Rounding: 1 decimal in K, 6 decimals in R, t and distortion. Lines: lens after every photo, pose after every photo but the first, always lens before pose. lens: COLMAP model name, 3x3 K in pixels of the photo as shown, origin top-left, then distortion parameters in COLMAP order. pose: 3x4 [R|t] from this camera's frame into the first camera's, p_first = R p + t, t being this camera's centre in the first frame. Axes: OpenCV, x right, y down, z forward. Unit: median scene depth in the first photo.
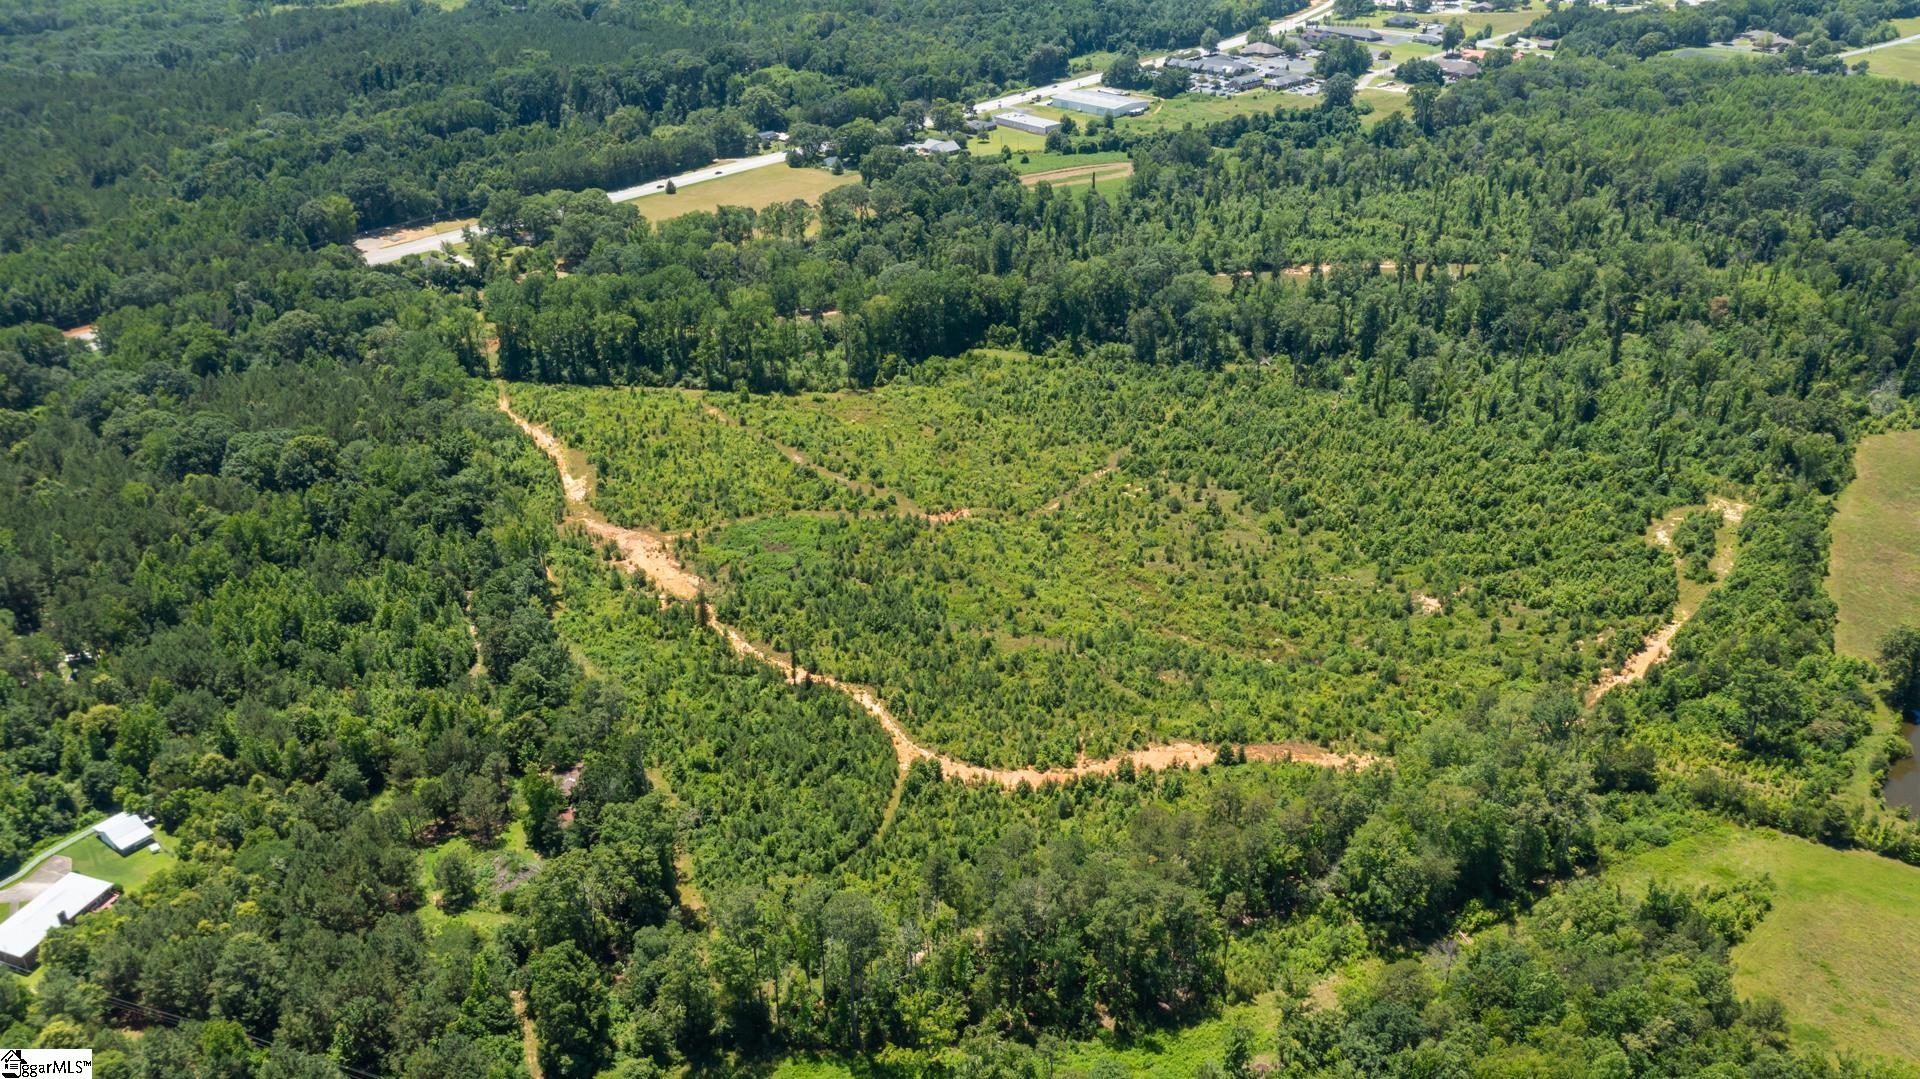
lens RADIAL K [[1569.8, 0, 960.0], [0, 1569.8, 539.5], [0, 0, 1]] dist [-0.011277, -0.006062]
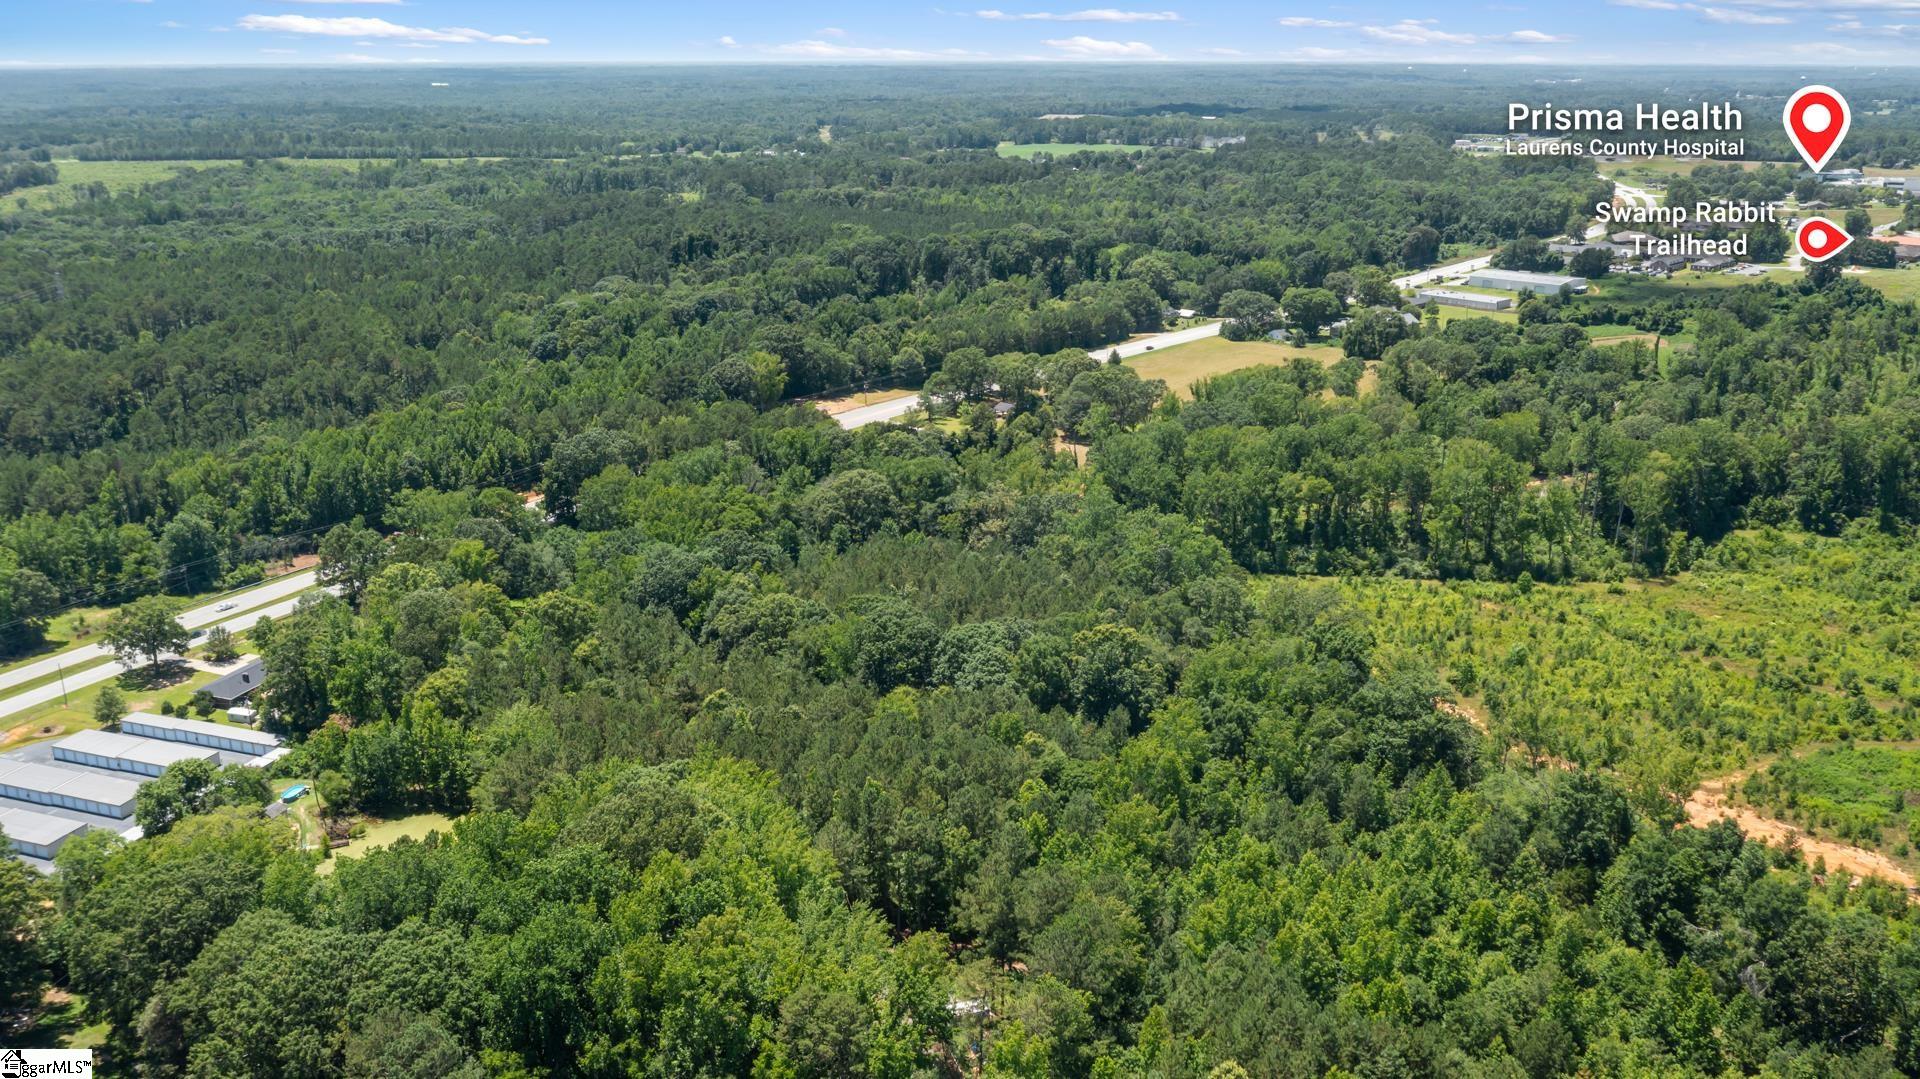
lens RADIAL K [[1569.8, 0, 960.0], [0, 1569.8, 539.5], [0, 0, 1]] dist [-0.011277, -0.006062]
pose [[0.999923, 0.000171, 0.012399, -0.309855], [0.001845, 0.986714, -0.162457, 0.002216], [-0.012262, 0.162467, 0.986638, 0.233720]]
